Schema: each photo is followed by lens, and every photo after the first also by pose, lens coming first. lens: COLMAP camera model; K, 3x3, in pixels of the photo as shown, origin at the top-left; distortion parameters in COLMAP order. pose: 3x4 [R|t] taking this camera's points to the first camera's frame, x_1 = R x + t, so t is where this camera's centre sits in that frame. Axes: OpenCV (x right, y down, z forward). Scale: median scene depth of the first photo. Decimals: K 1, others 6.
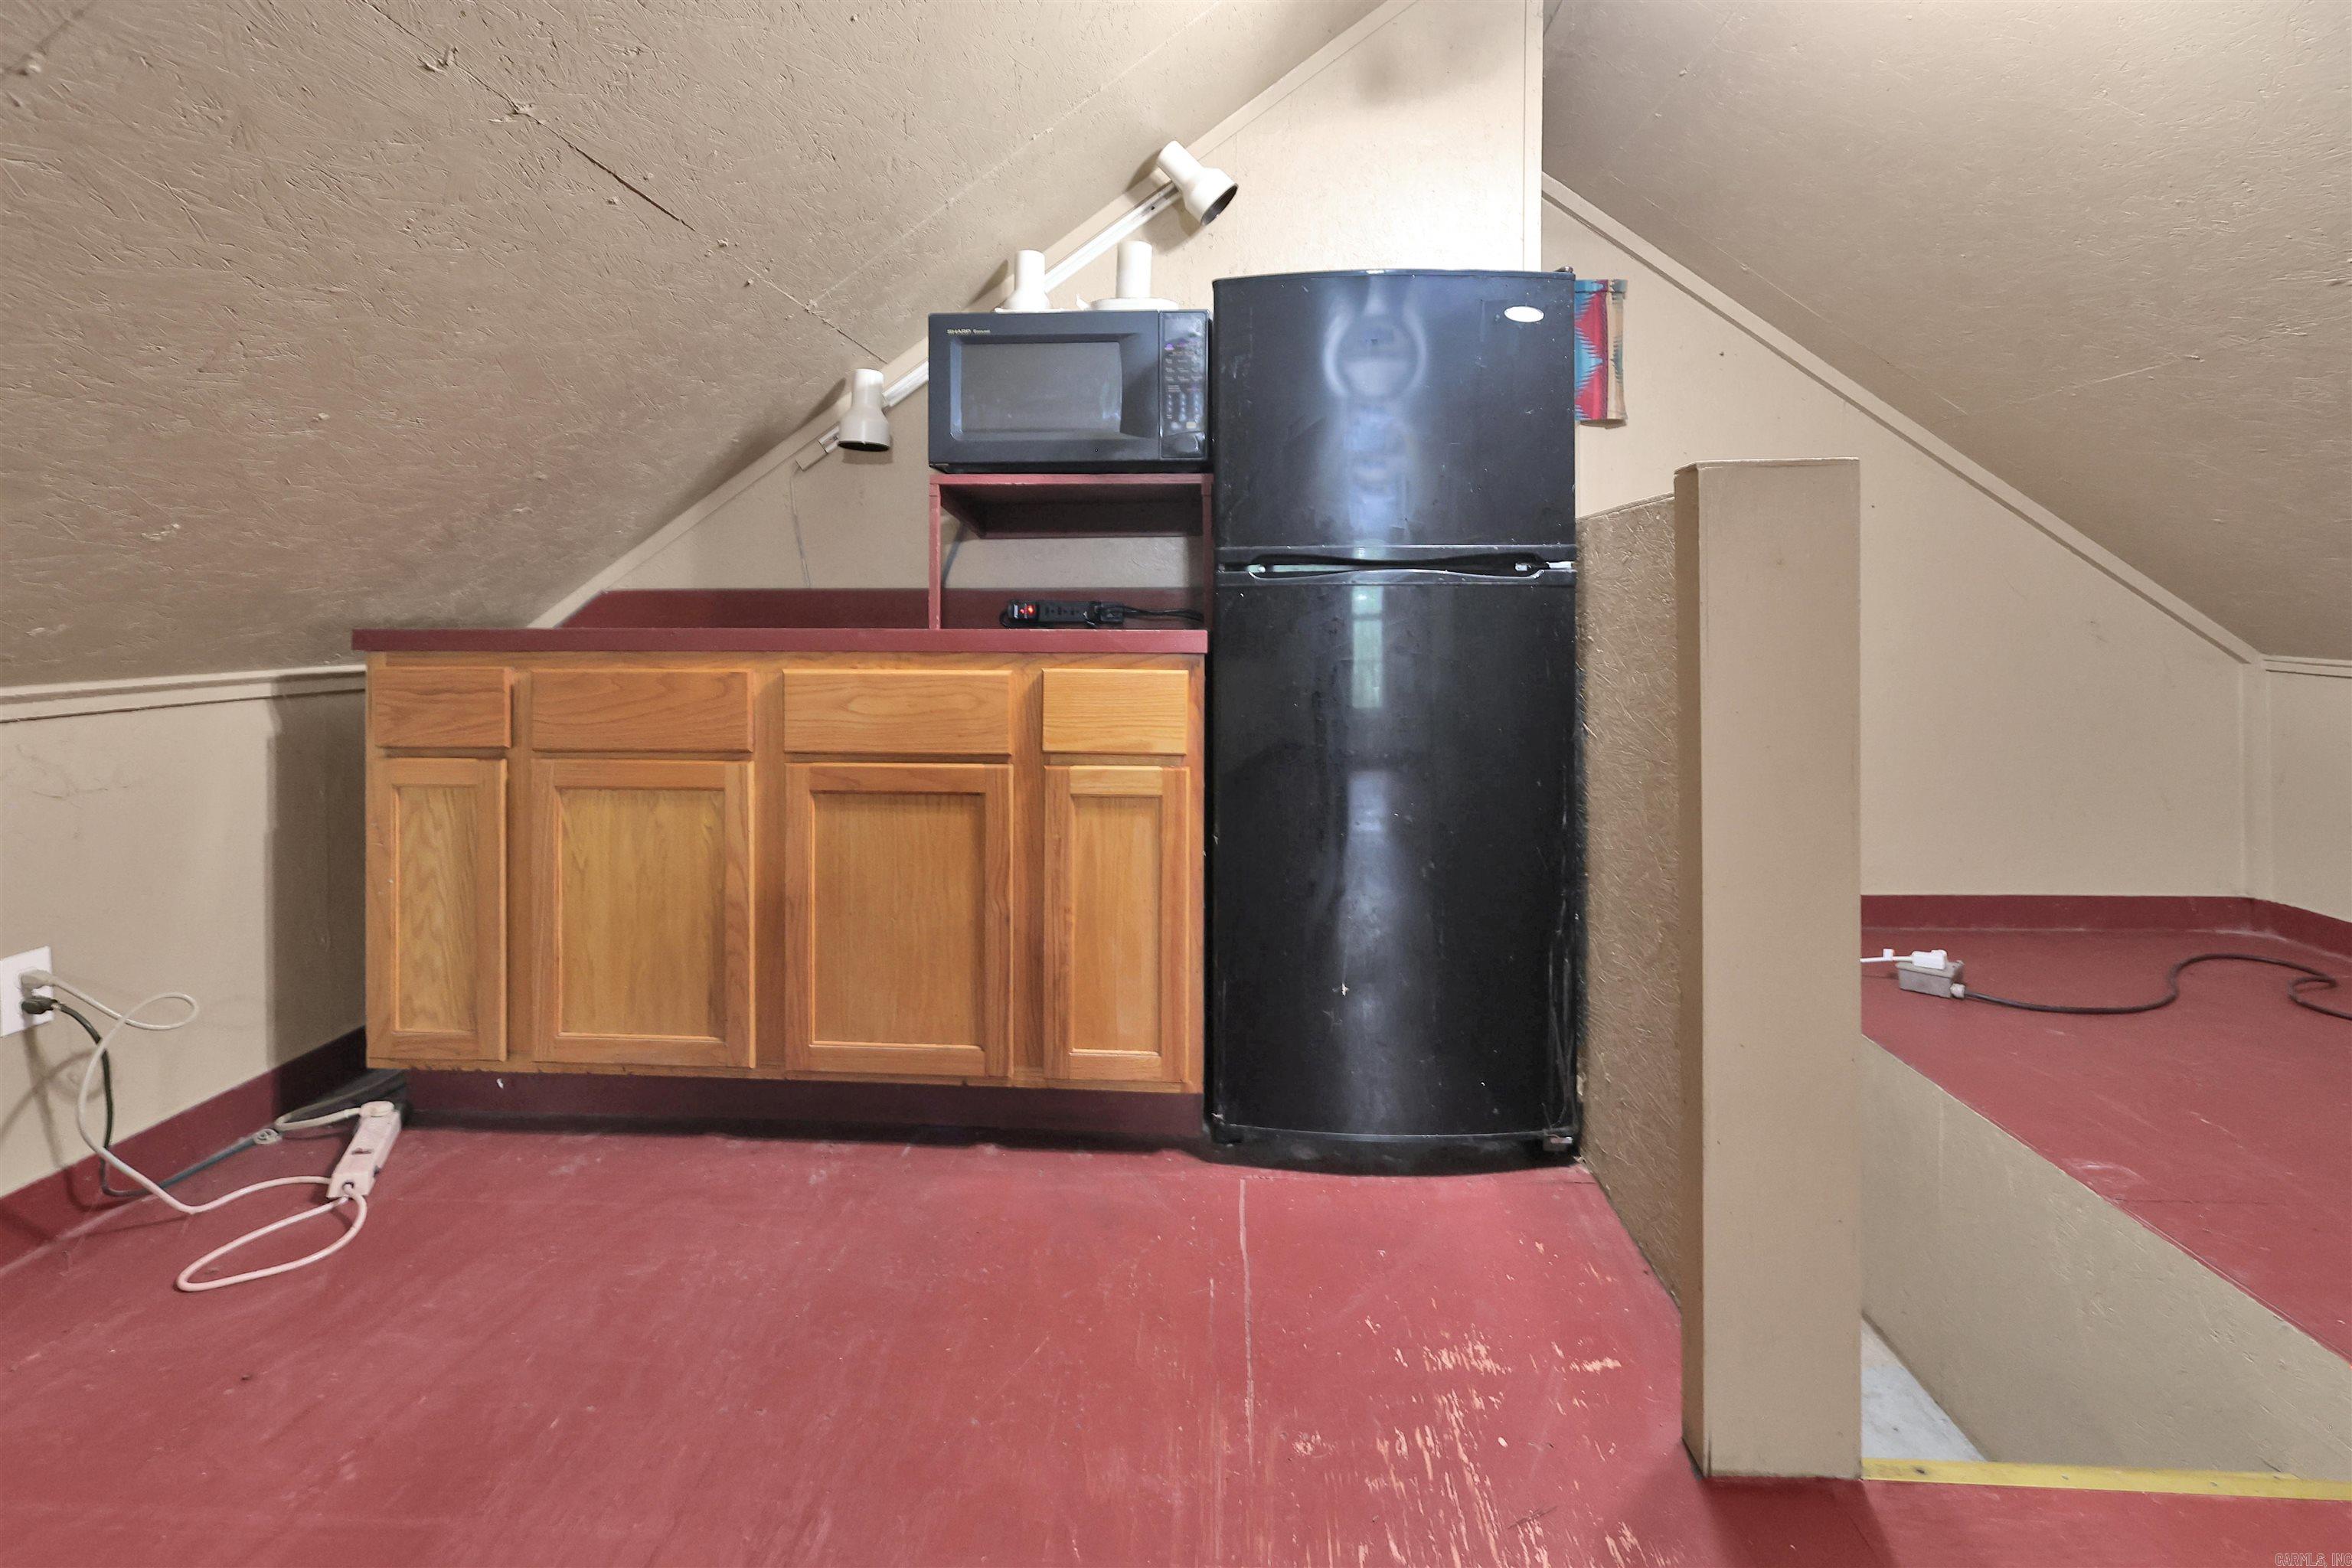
lens RADIAL K [[1090.1, 0, 1175.6], [0, 1090.1, 624.7], [0, 0, 1]] dist [0.032245, -0.000048]
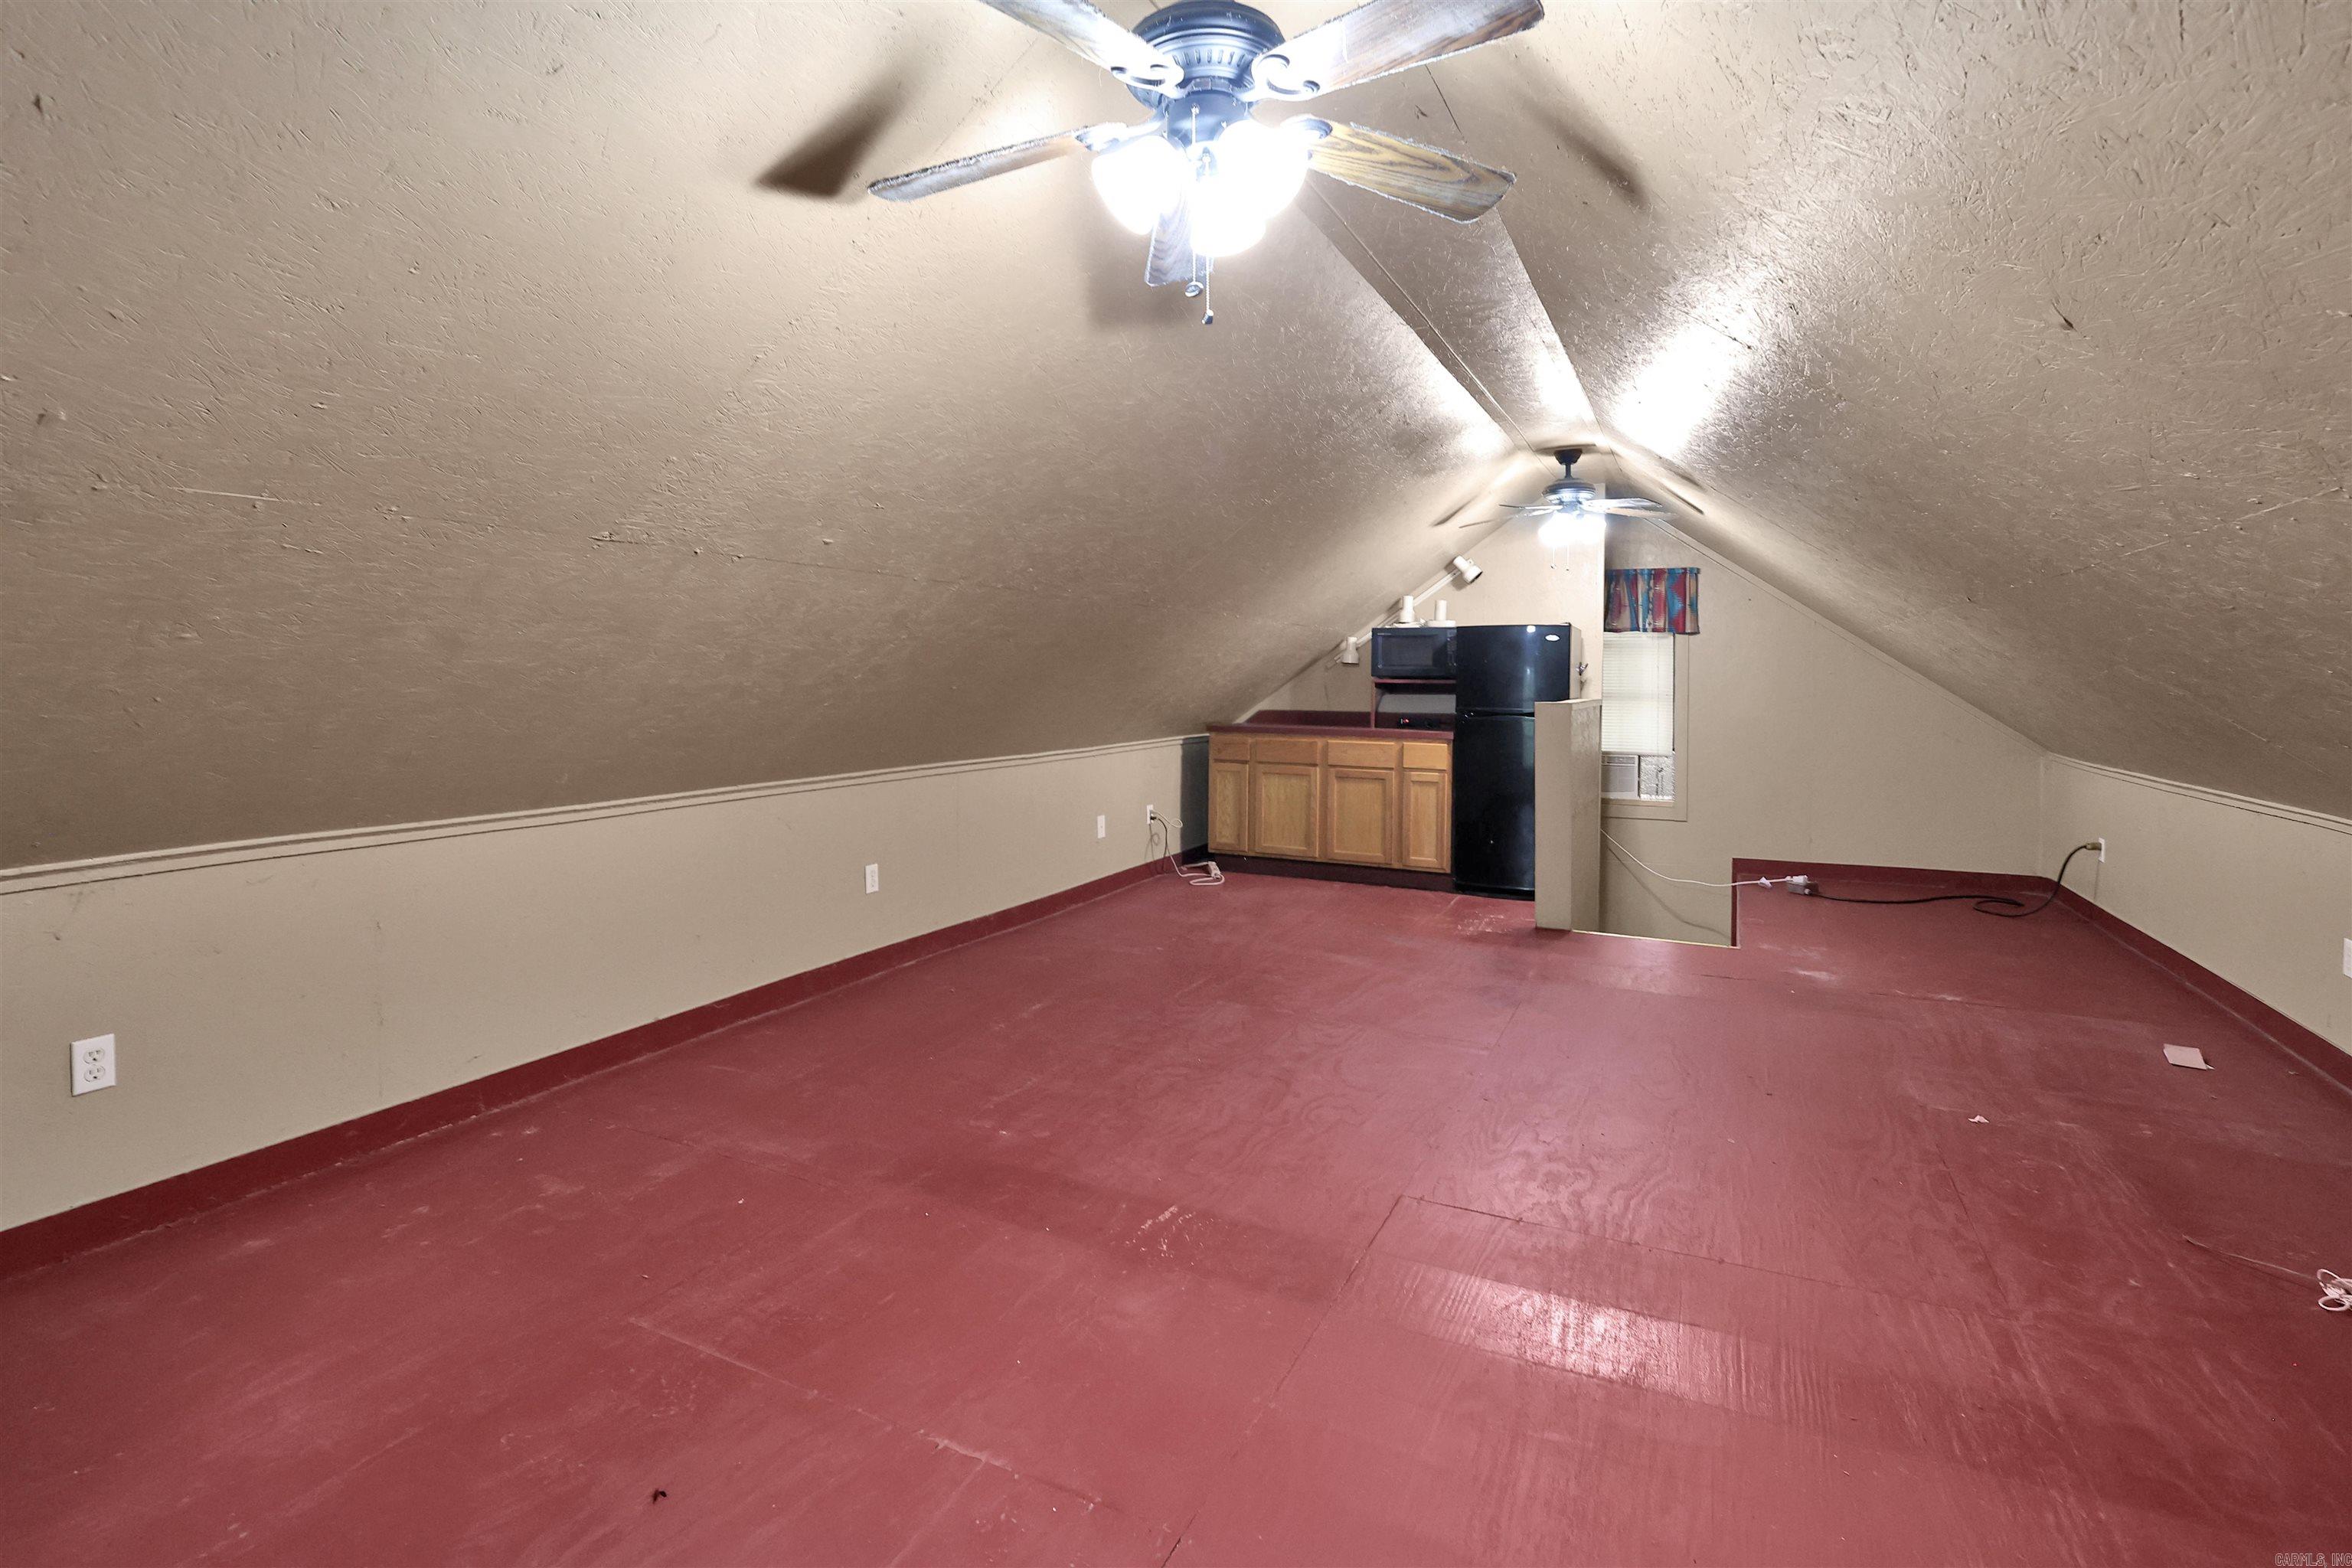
lens RADIAL K [[1083.8, 0, 1175.0], [0, 1083.8, 694.0], [0, 0, 1]] dist [0.000194, 0.000016]
pose [[0.917590, 0.012134, -0.397342, 0.511440], [-0.011688, 0.999925, 0.003544, -0.104037], [0.397355, 0.001392, 0.917664, -2.149957]]
